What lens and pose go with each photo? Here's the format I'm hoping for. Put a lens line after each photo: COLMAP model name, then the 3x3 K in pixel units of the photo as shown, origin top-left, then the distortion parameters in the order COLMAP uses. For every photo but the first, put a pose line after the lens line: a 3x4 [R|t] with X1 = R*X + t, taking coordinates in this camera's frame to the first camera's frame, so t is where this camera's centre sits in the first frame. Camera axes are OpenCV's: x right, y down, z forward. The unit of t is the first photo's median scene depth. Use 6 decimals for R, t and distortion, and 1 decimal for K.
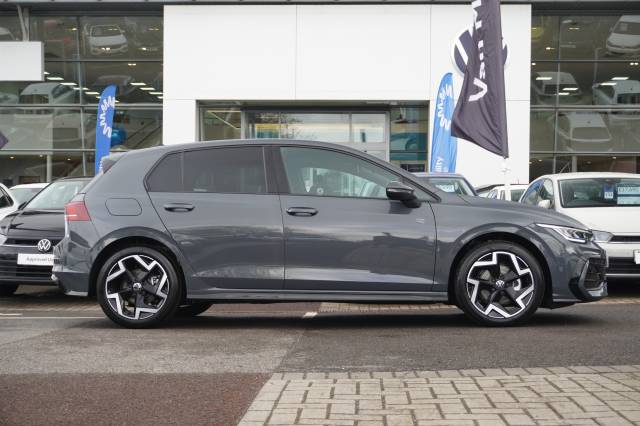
lens RADIAL K [[952.9, 0, 320.0], [0, 952.9, 213.0], [0, 0, 1]] dist [0.005433, 0.025345]
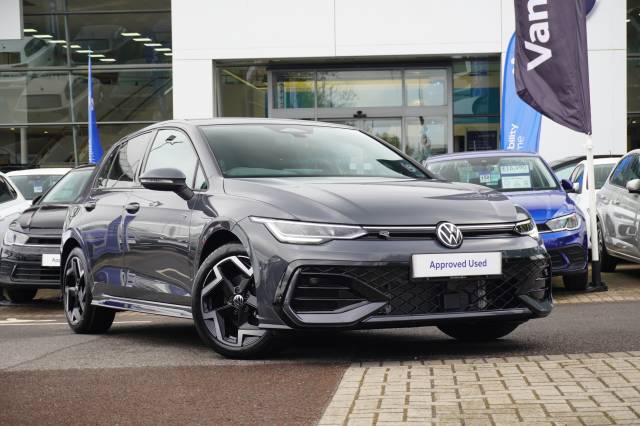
lens RADIAL K [[1283.0, 0, 320.0], [0, 1283.0, 213.0], [0, 0, 1]] dist [0.027035, 0.055485]
pose [[0.999295, -0.021215, -0.030990, -0.010306], [0.021785, 0.999598, 0.018155, -0.007862], [0.030592, -0.018817, 0.999355, -0.127697]]
